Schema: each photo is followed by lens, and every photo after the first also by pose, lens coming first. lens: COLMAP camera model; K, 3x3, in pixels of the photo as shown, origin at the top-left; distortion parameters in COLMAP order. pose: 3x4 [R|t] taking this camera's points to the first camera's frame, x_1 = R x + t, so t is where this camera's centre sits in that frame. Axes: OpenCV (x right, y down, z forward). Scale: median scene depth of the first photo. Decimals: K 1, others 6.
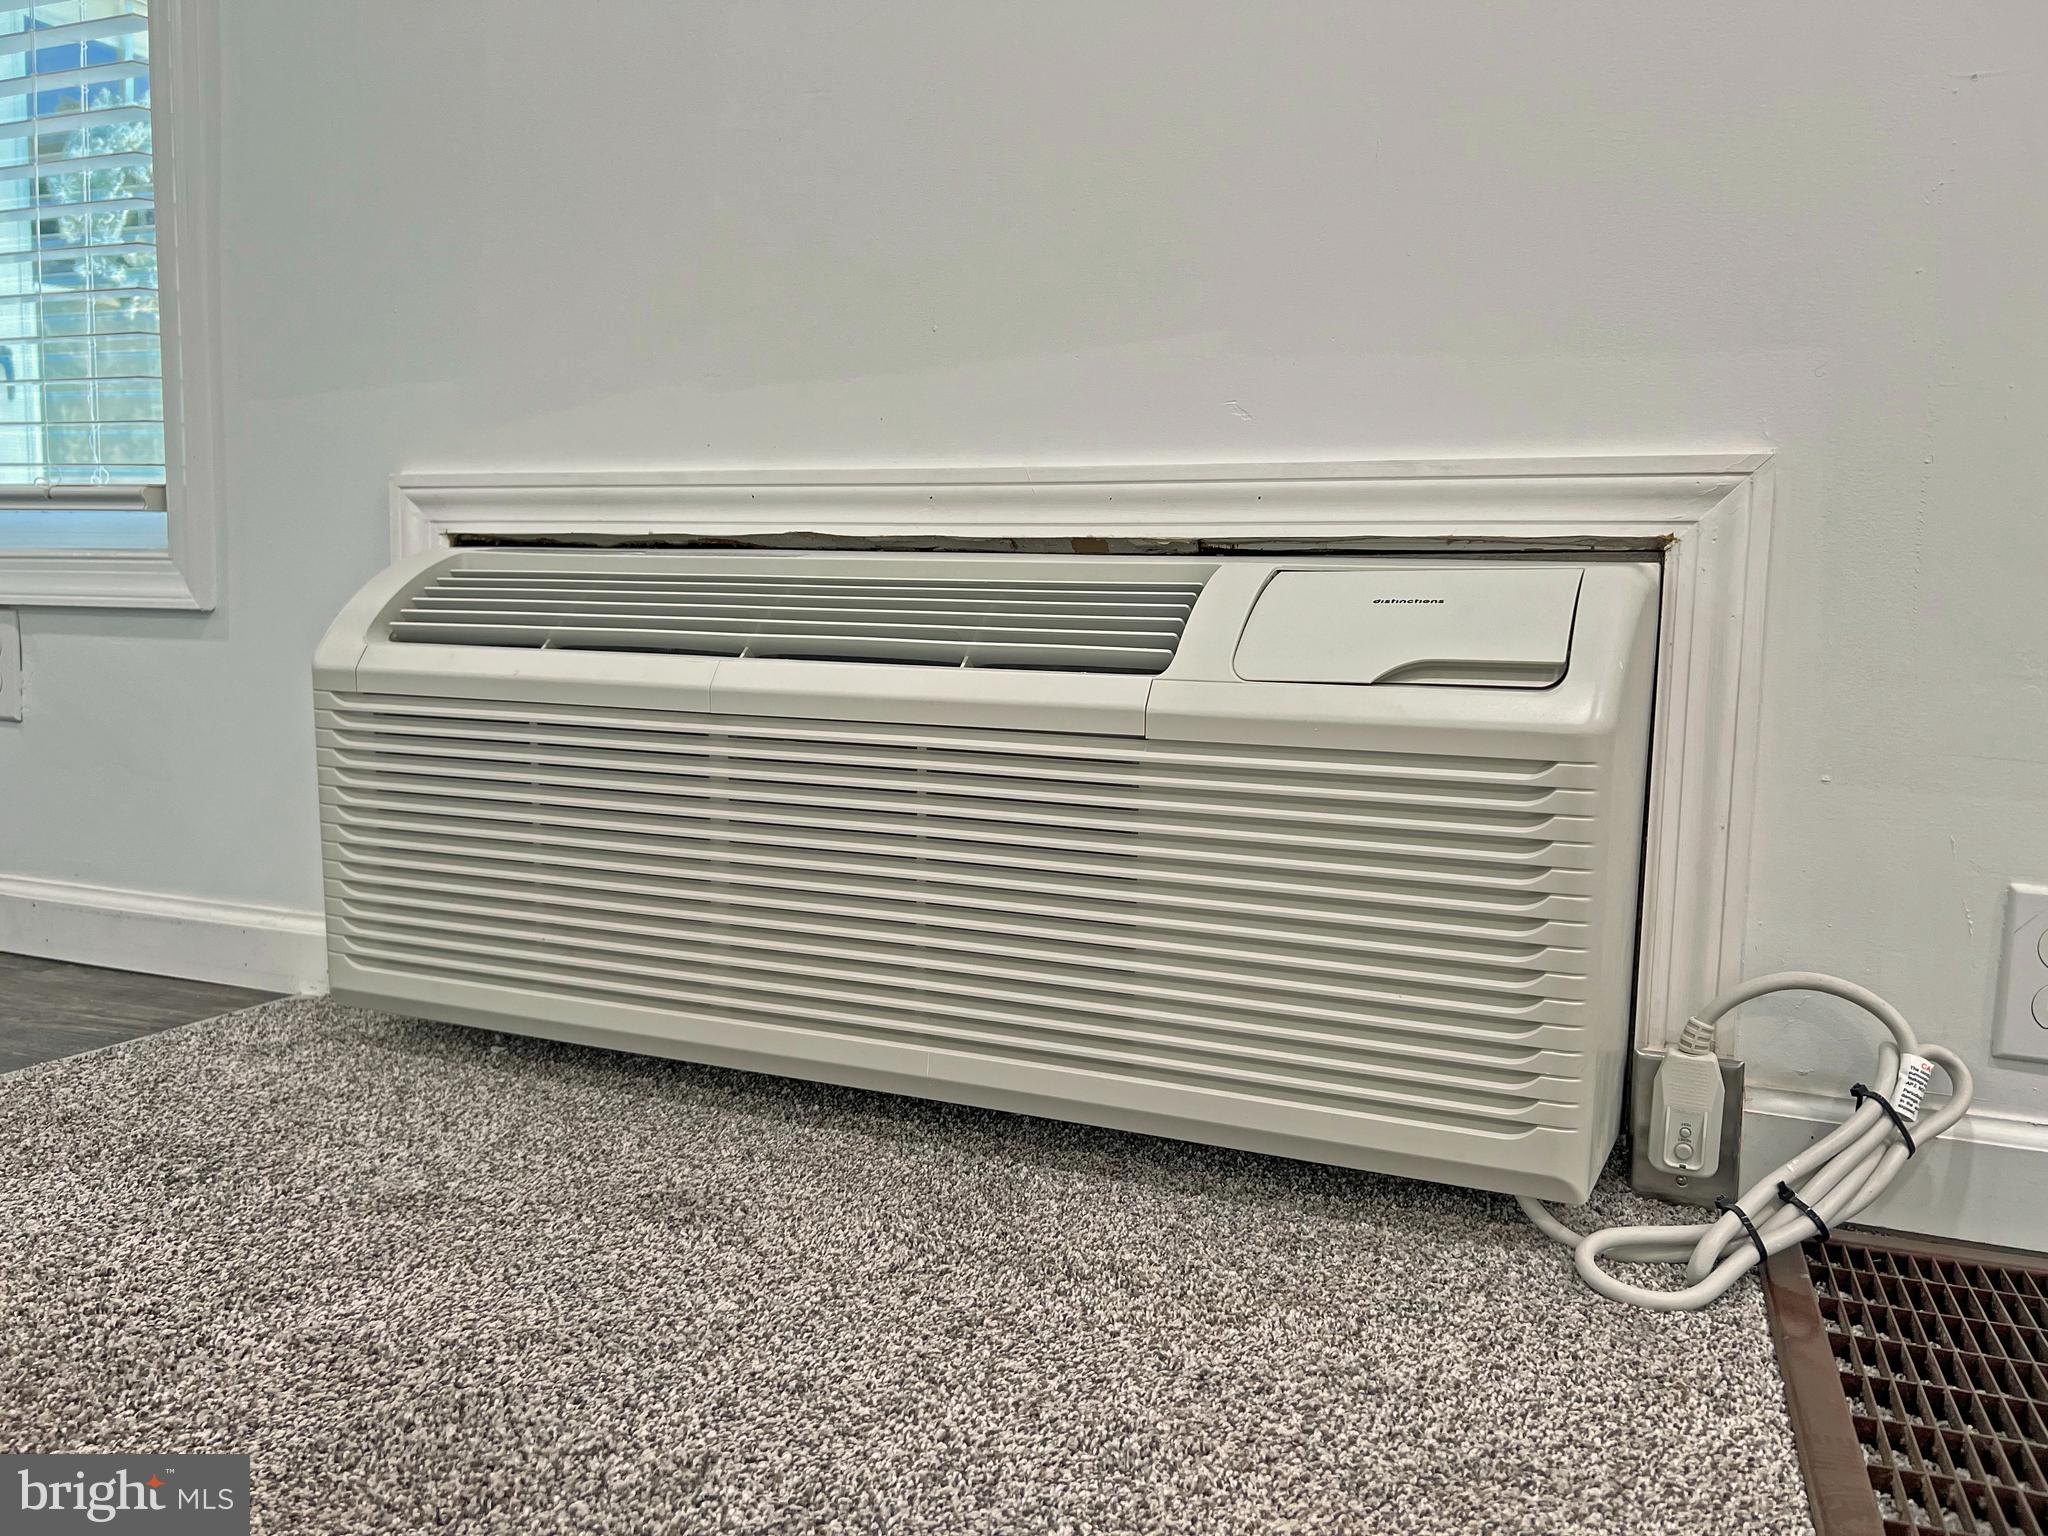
lens RADIAL K [[1514.0, 0, 1024.5], [0, 1514.0, 758.9], [0, 0, 1]] dist [0.017840, -0.001952]
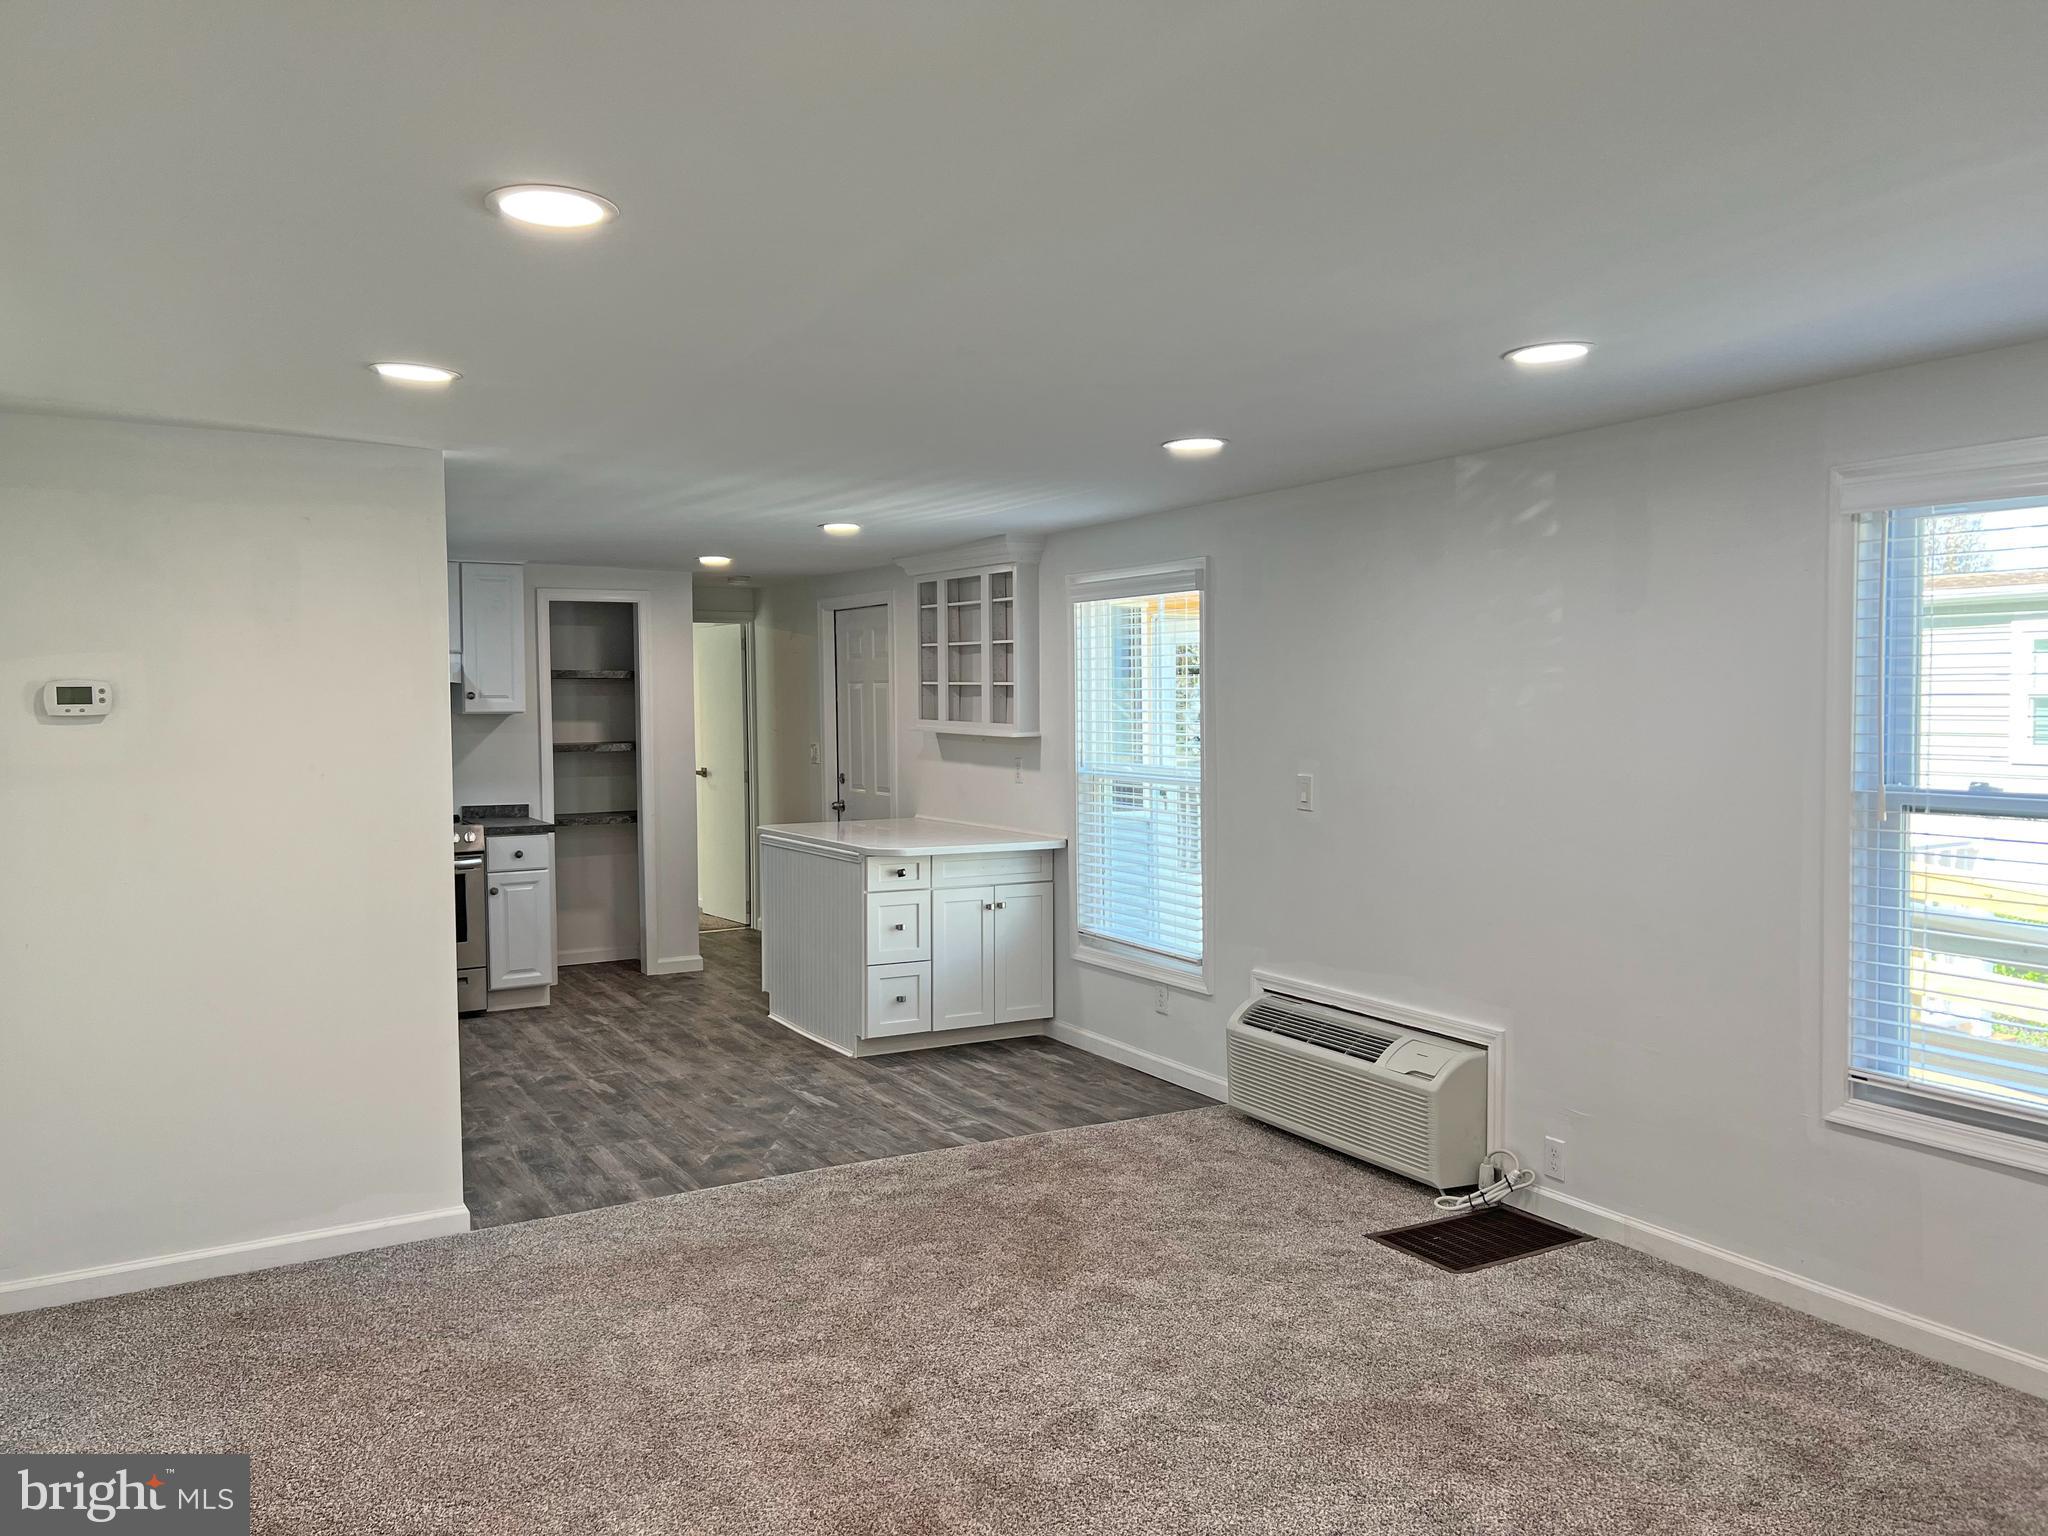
lens RADIAL K [[1571.4, 0, 1016.9], [0, 1571.4, 778.4], [0, 0, 1]] dist [0.006219, 0.001609]
pose [[0.781675, 0.009466, -0.623614, 1.910214], [-0.040023, 0.998585, -0.035009, -0.613817], [0.622401, 0.052325, 0.780948, -2.992148]]
